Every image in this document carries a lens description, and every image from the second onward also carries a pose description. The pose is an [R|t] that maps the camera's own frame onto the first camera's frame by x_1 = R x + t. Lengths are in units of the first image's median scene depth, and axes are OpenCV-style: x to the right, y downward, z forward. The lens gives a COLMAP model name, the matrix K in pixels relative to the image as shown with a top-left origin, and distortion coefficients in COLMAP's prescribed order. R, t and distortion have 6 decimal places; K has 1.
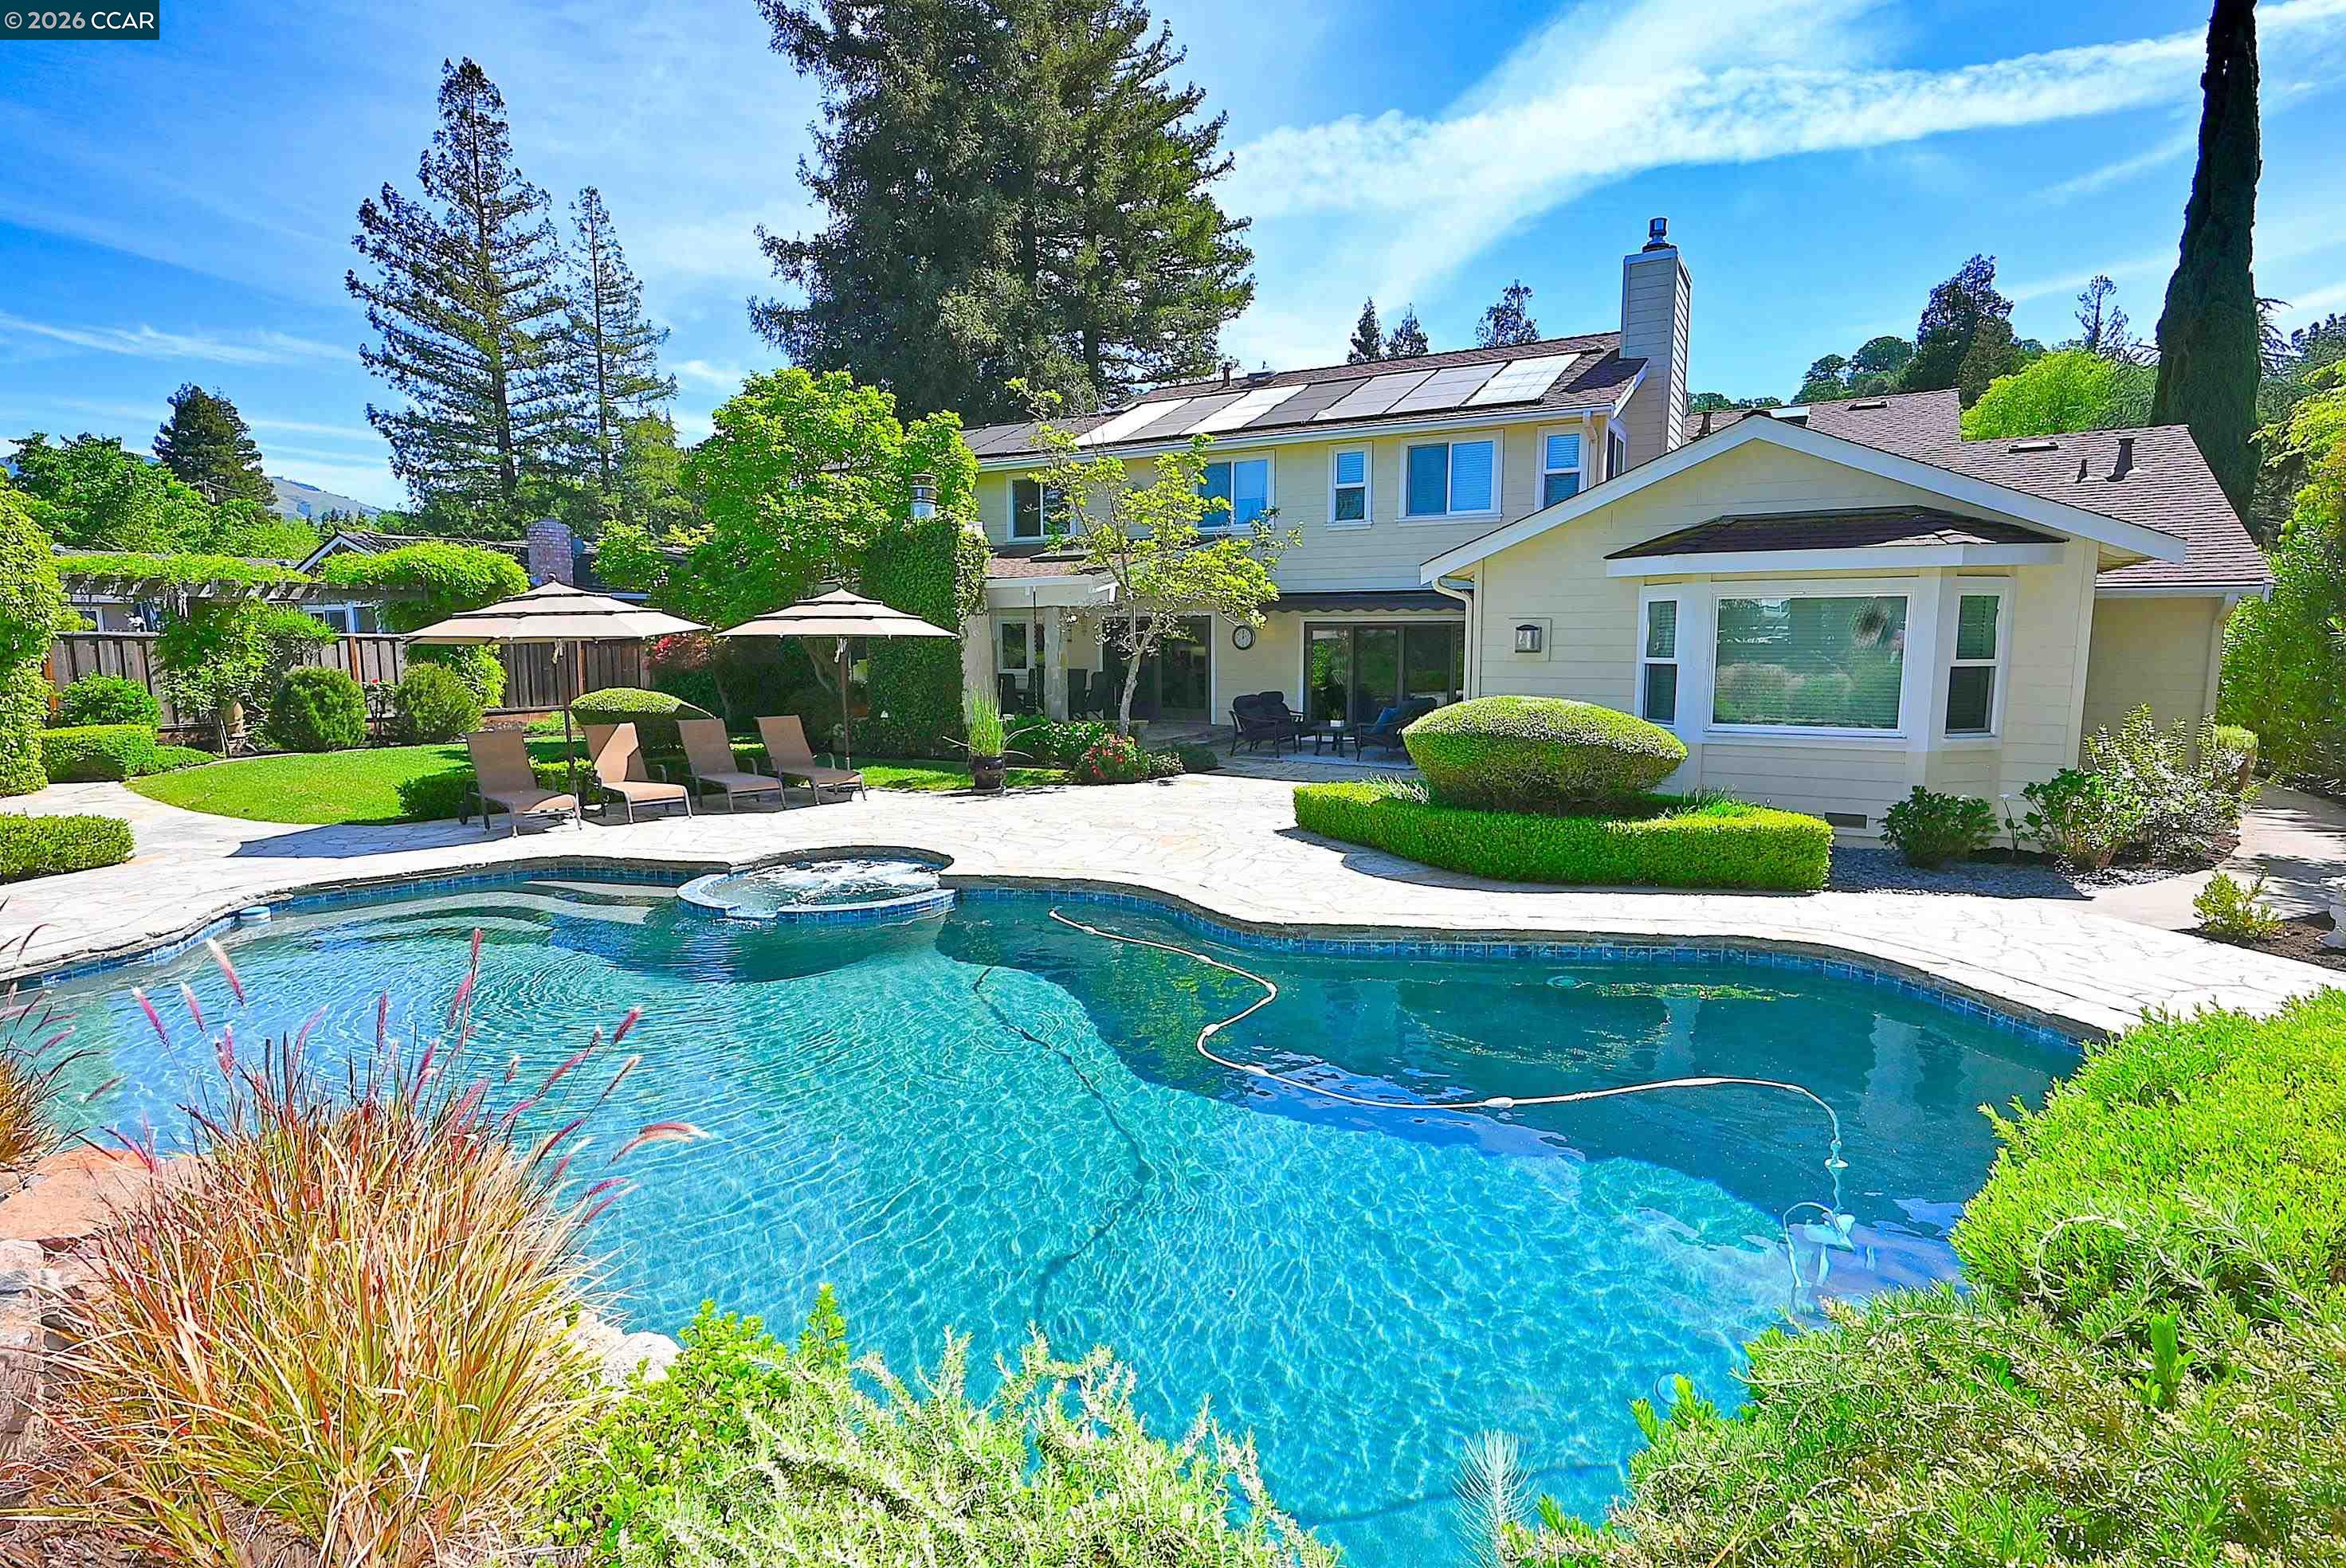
lens RADIAL K [[1188.9, 0, 1180.0], [0, 1188.9, 782.2], [0, 0, 1]] dist [-0.014415, 0.004977]
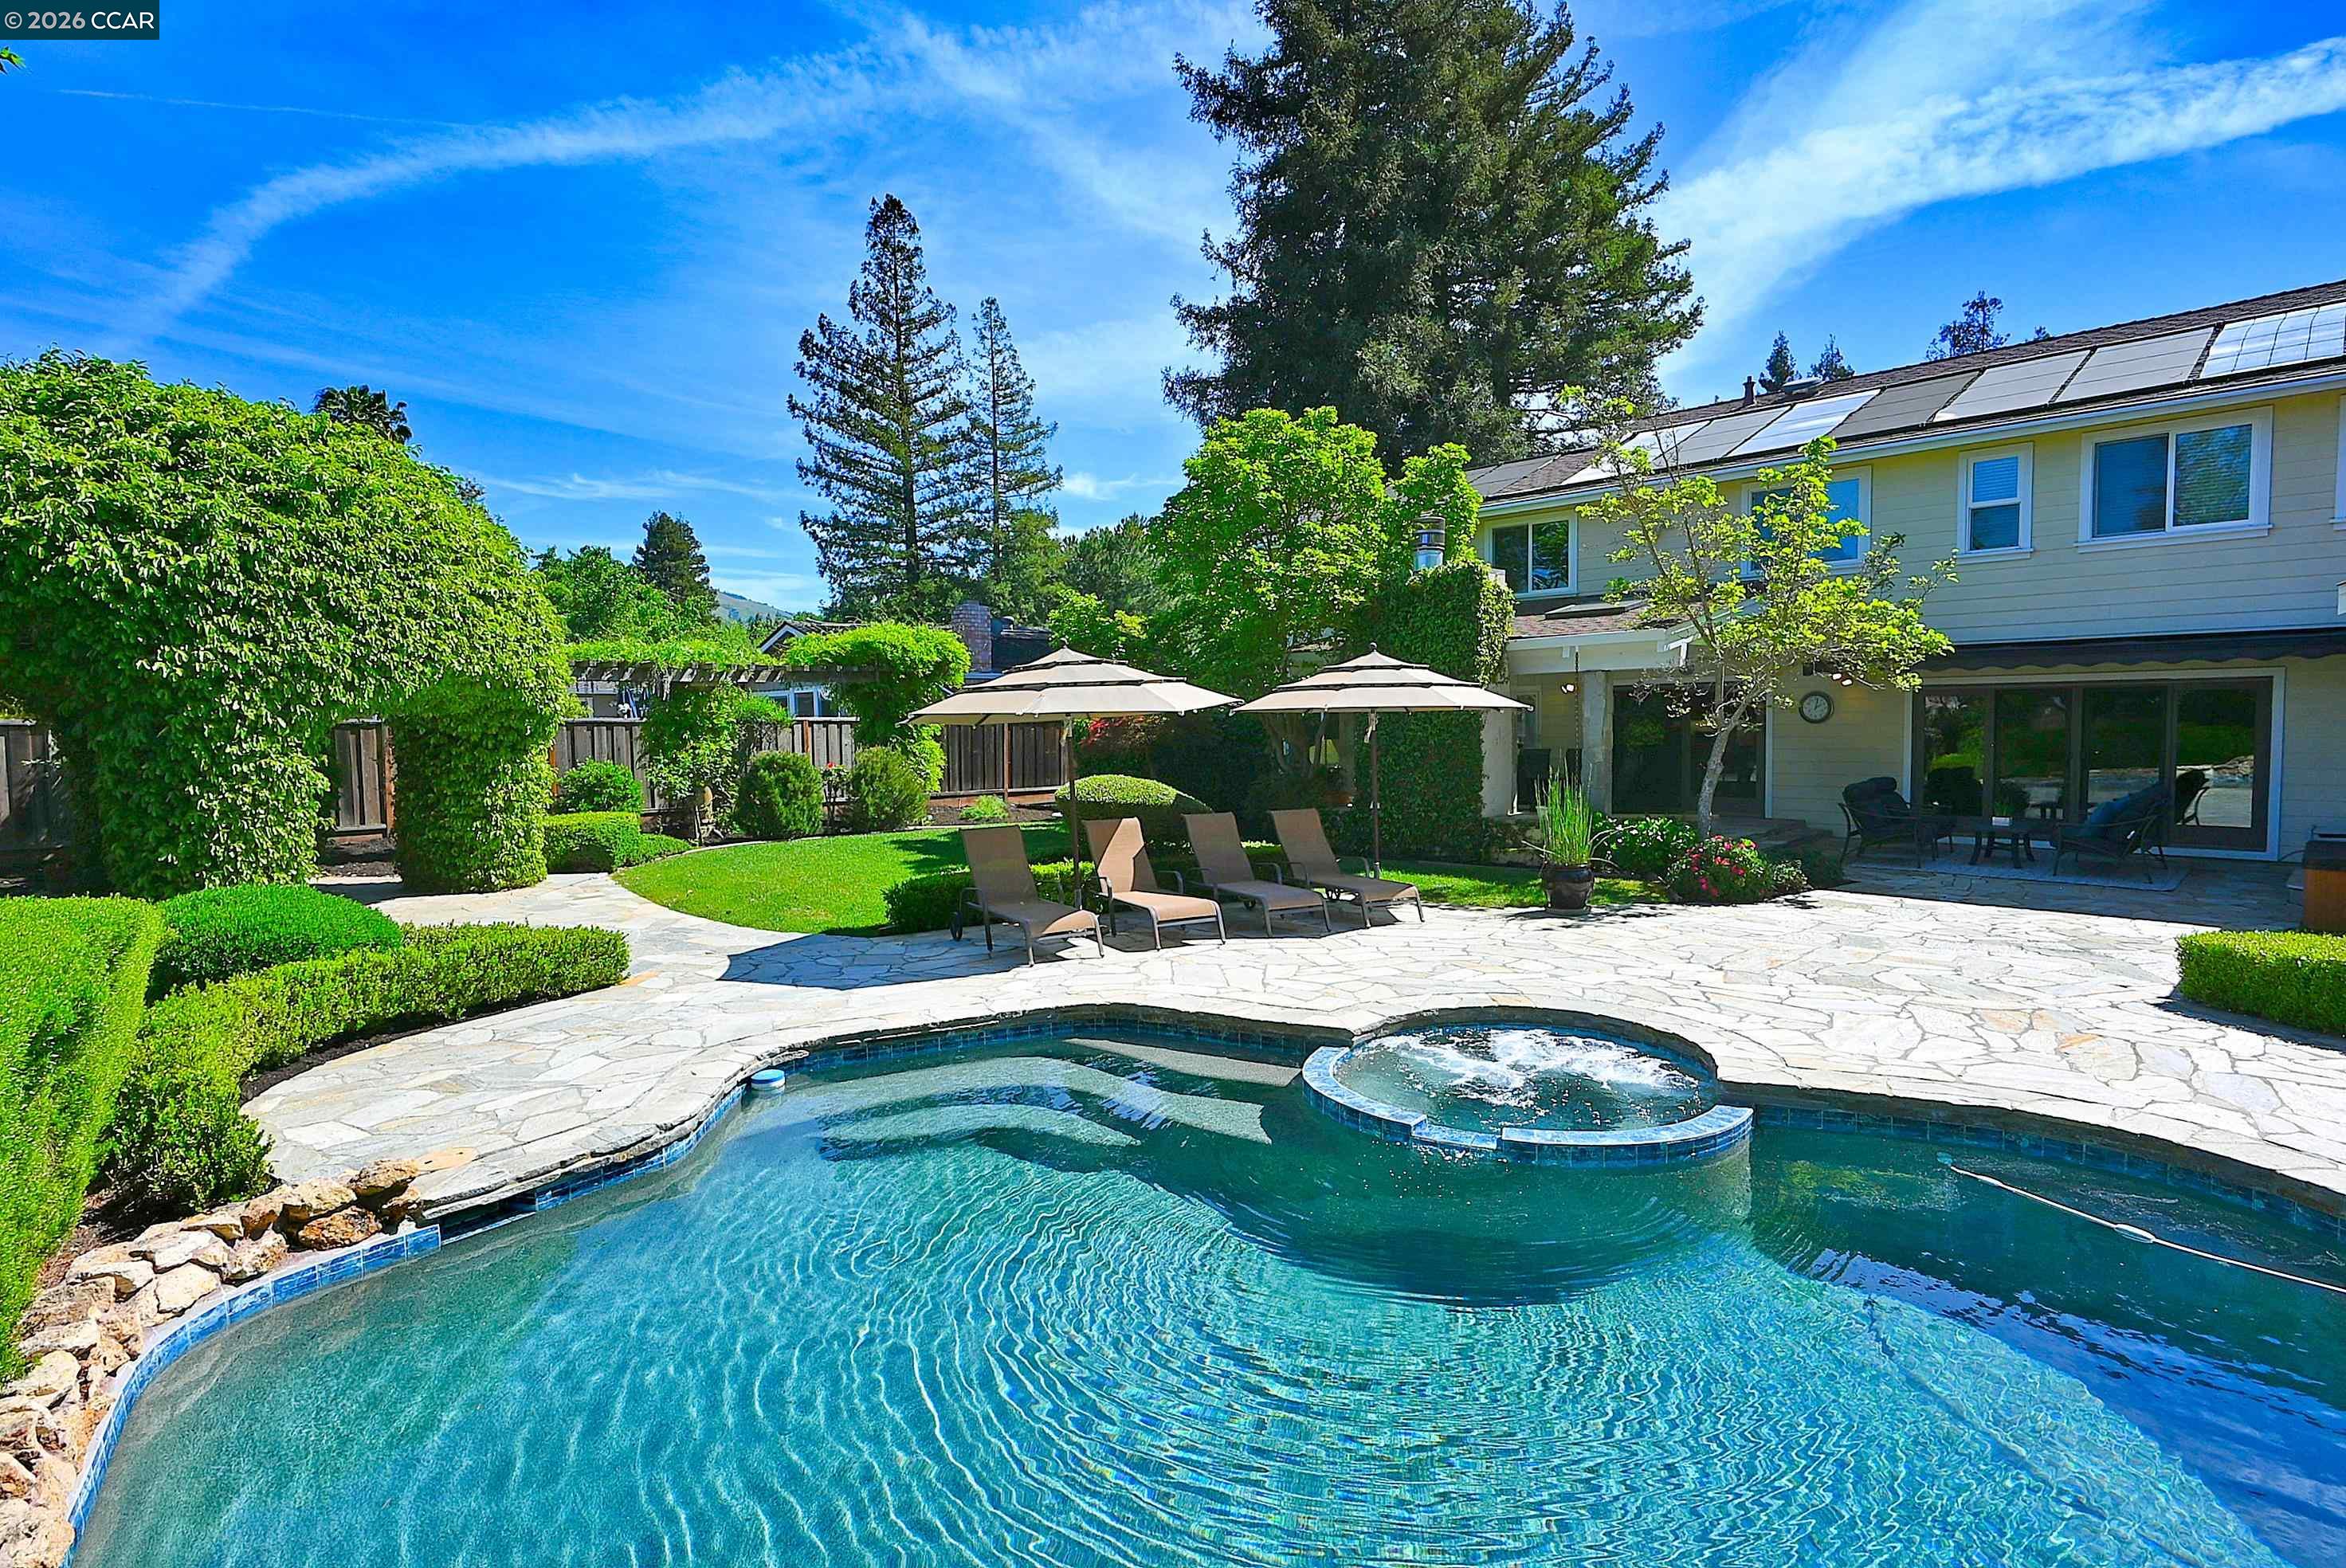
lens RADIAL K [[1188.9, 0, 1169.0], [0, 1188.9, 793.0], [0, 0, 1]] dist [-0.014415, 0.004977]
pose [[0.960922, 0.003712, -0.276795, -0.150489], [-0.019619, 0.998309, -0.054720, -0.016100], [0.276124, 0.058012, 0.959370, 0.152358]]
